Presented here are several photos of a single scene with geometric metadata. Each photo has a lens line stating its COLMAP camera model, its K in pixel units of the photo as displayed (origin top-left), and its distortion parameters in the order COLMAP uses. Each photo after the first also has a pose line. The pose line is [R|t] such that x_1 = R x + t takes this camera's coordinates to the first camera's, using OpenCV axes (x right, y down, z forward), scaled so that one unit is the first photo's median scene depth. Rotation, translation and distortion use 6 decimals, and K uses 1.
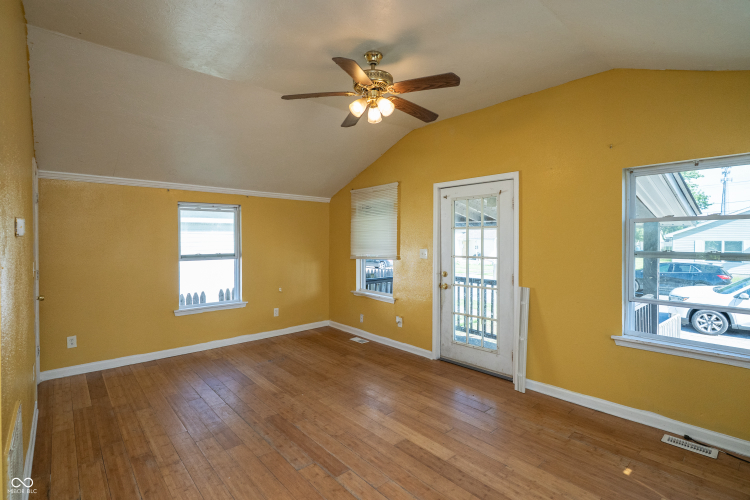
lens RADIAL K [[361.6, 0, 373.9], [0, 361.6, 243.8], [0, 0, 1]] dist [0.005293, 0.000916]
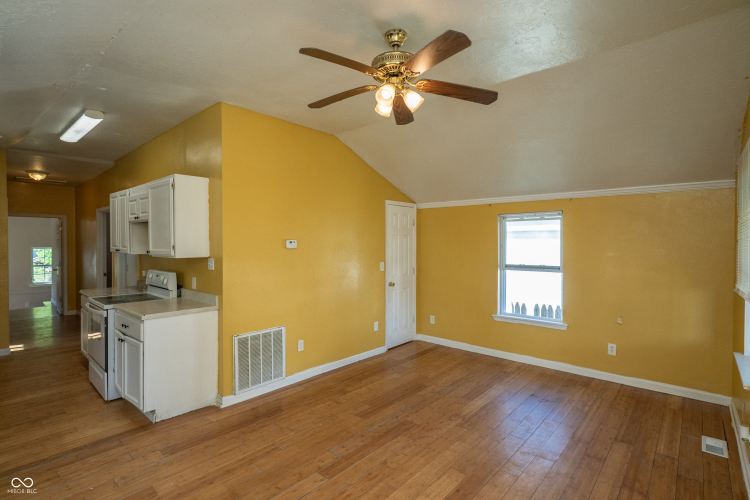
lens RADIAL K [[361.6, 0, 370.5], [0, 361.6, 247.6], [0, 0, 1]] dist [0.005293, 0.000916]
pose [[0.113620, 0.010250, -0.993471, 0.489891], [-0.013688, 0.999868, 0.008751, -0.021851], [0.993430, 0.012605, 0.113745, 0.507494]]
